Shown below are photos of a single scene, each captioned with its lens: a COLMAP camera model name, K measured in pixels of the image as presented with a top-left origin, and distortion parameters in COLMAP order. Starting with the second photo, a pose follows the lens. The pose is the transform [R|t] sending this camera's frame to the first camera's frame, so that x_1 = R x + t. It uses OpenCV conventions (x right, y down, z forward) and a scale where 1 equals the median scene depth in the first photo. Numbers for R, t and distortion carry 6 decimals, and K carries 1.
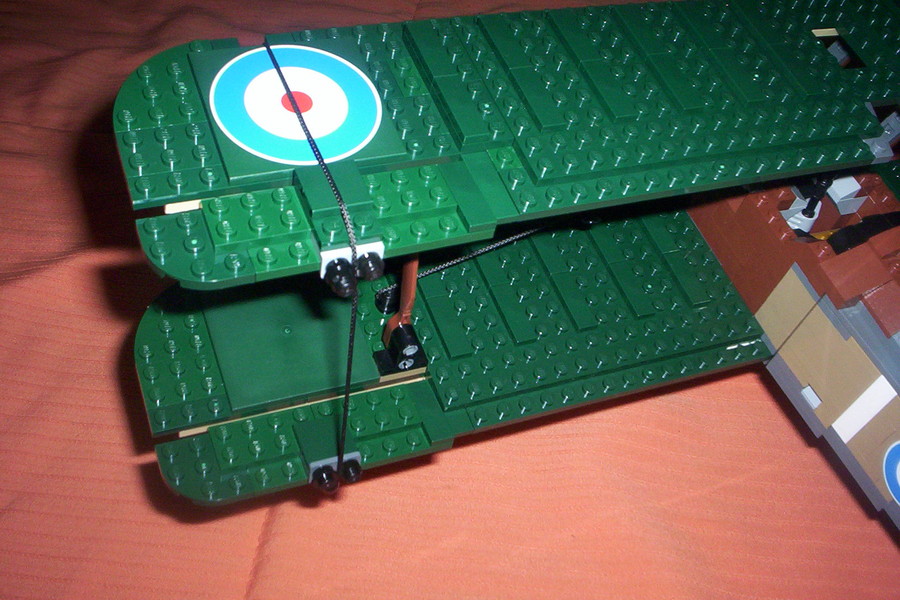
lens RADIAL K [[981.3, 0, 450.0], [0, 981.3, 300.0], [0, 0, 1]] dist [-0.057960, -0.023745]
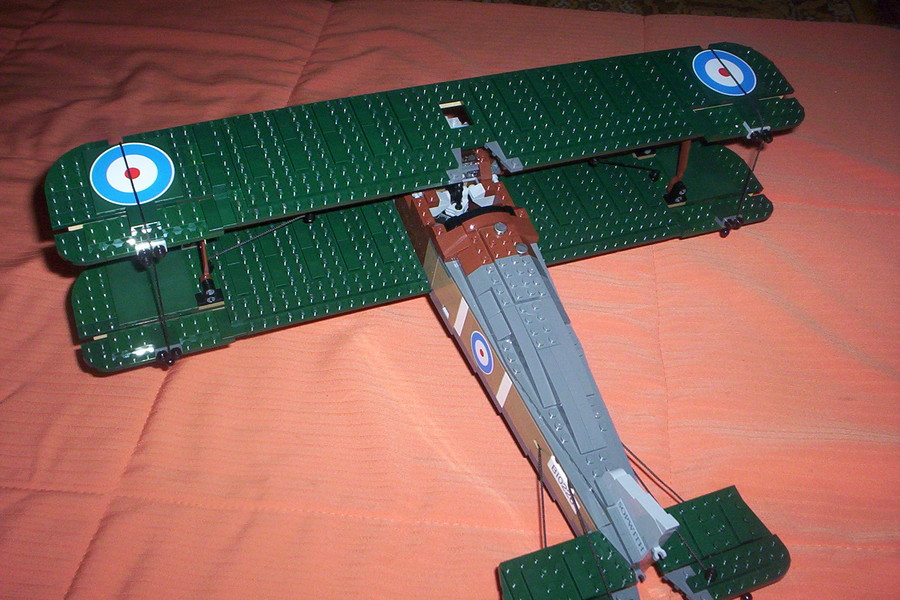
lens RADIAL K [[981.3, 0, 450.0], [0, 981.3, 300.0], [0, 0, 1]] dist [-0.057960, -0.023745]
pose [[0.997683, -0.034255, -0.058776, 0.581463], [0.036519, 0.998614, 0.037888, 0.011395], [0.057397, -0.039947, 0.997552, -0.956245]]
